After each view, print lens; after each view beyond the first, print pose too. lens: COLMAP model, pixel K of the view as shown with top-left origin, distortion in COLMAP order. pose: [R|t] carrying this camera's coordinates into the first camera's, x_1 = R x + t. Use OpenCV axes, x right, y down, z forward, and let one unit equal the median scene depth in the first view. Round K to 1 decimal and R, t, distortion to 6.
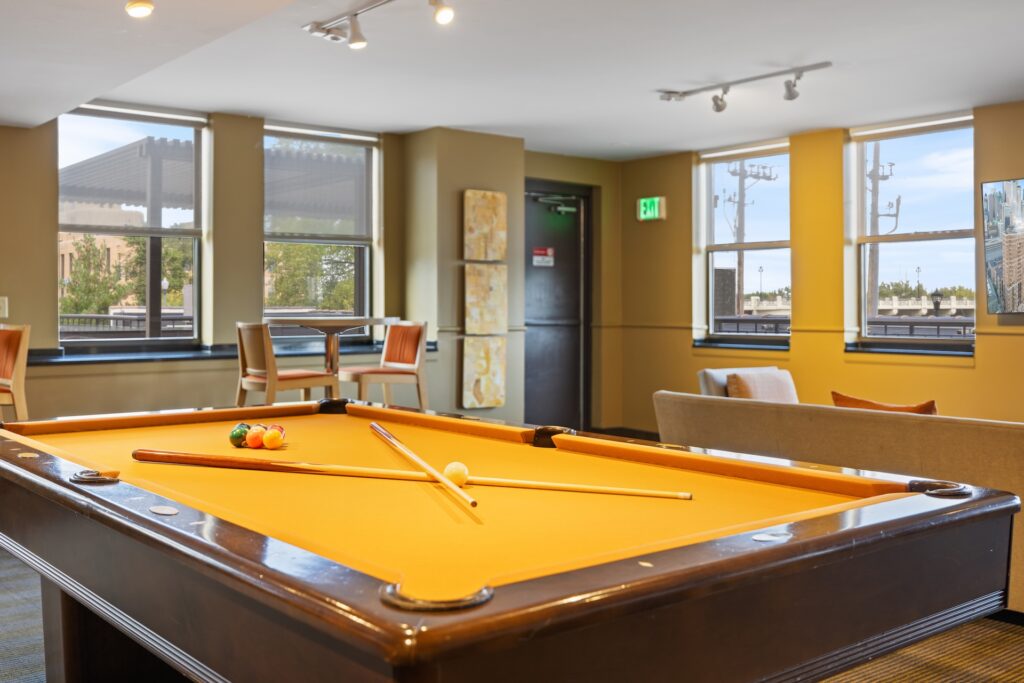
lens RADIAL K [[1028.0, 0, 502.9], [0, 1028.0, 307.9], [0, 0, 1]] dist [0.000174, 0.000000]
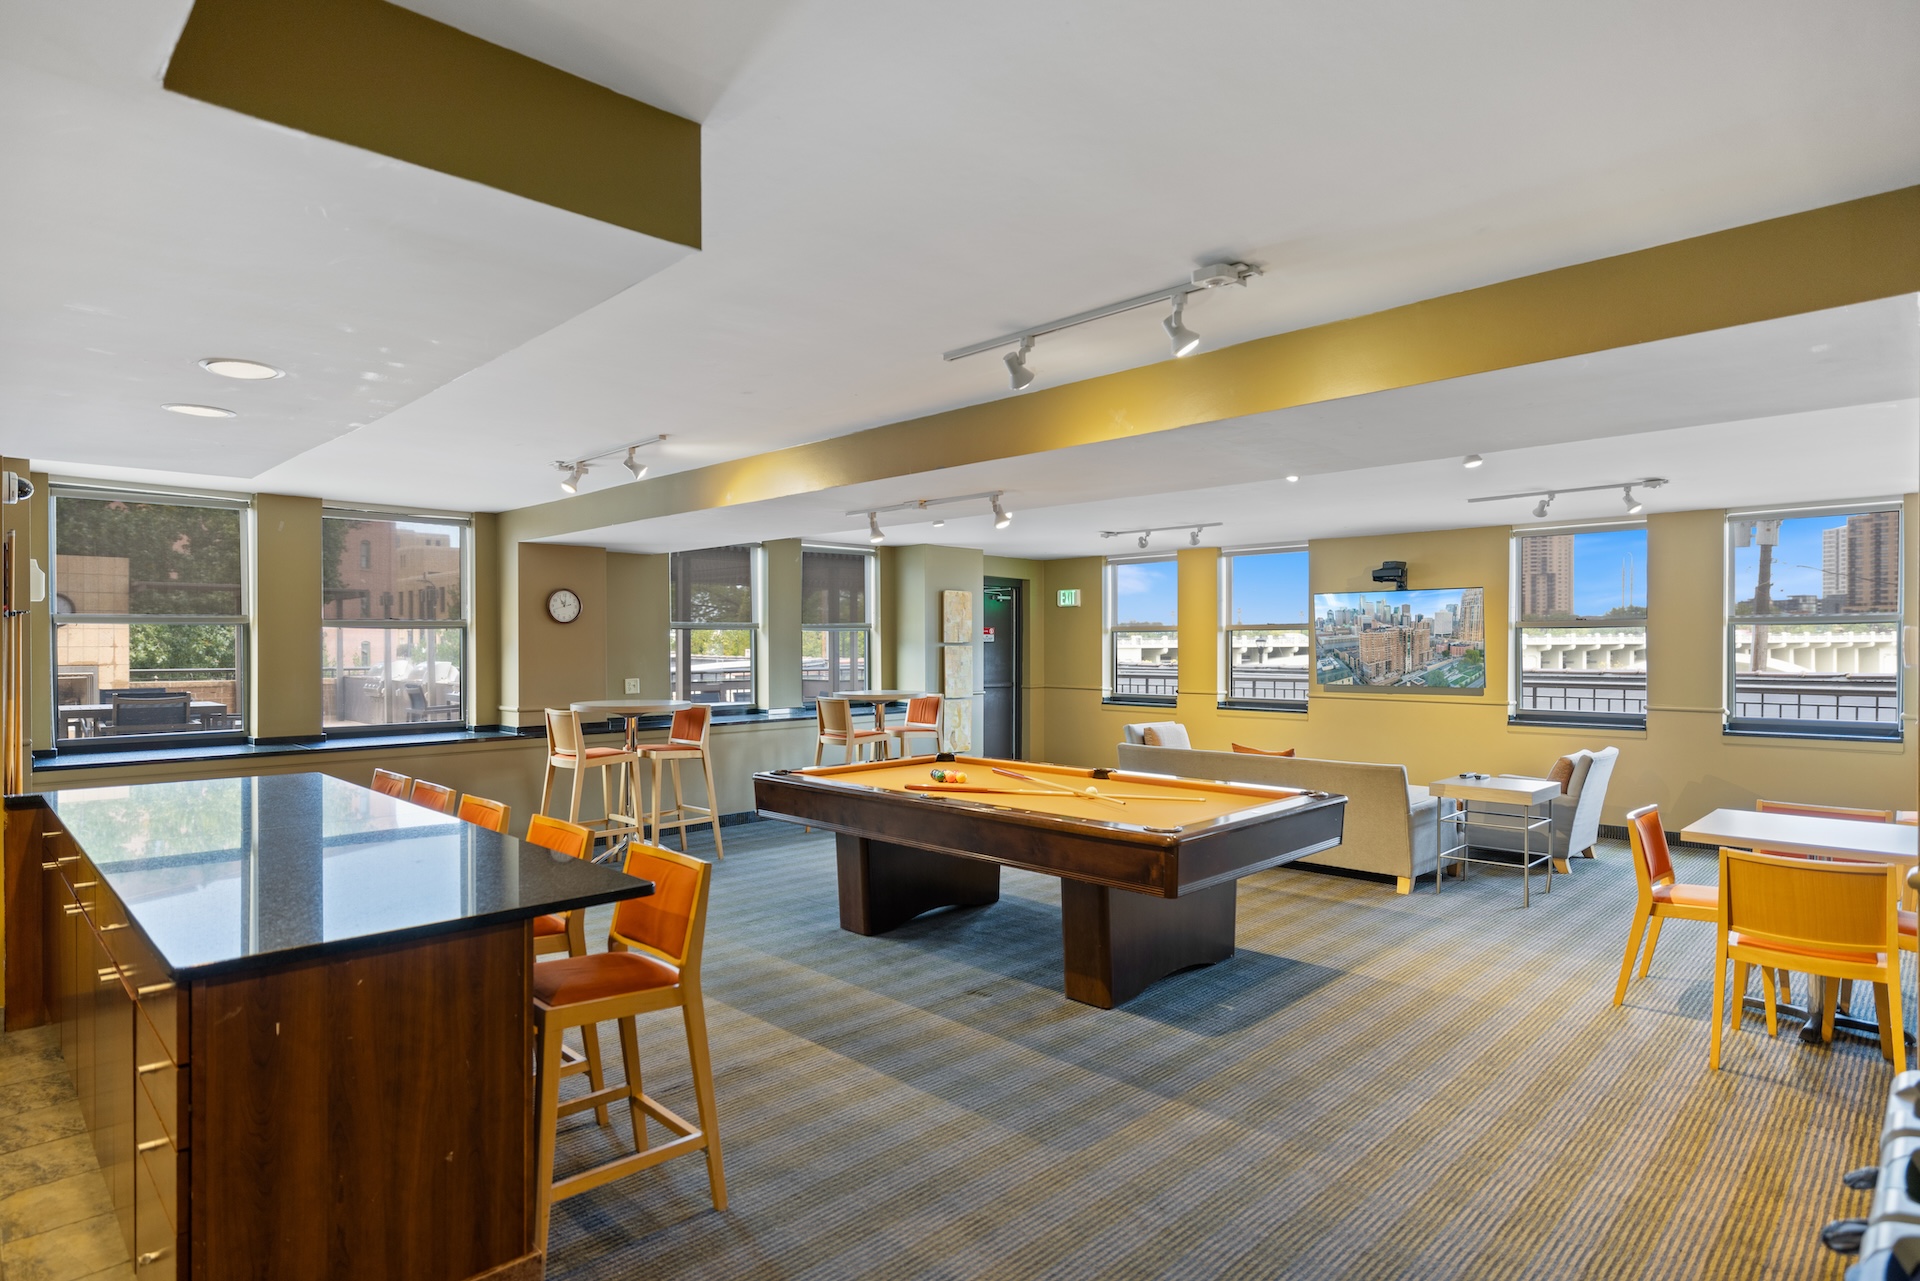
lens RADIAL K [[1023.7, 0, 948.1], [0, 1023.7, 664.8], [0, 0, 1]] dist [-0.000340, 0.000212]
pose [[0.994126, -0.003968, 0.108160, -0.175648], [0.001806, 0.999797, 0.020080, -0.044357], [-0.108218, -0.019766, 0.993931, -0.326437]]
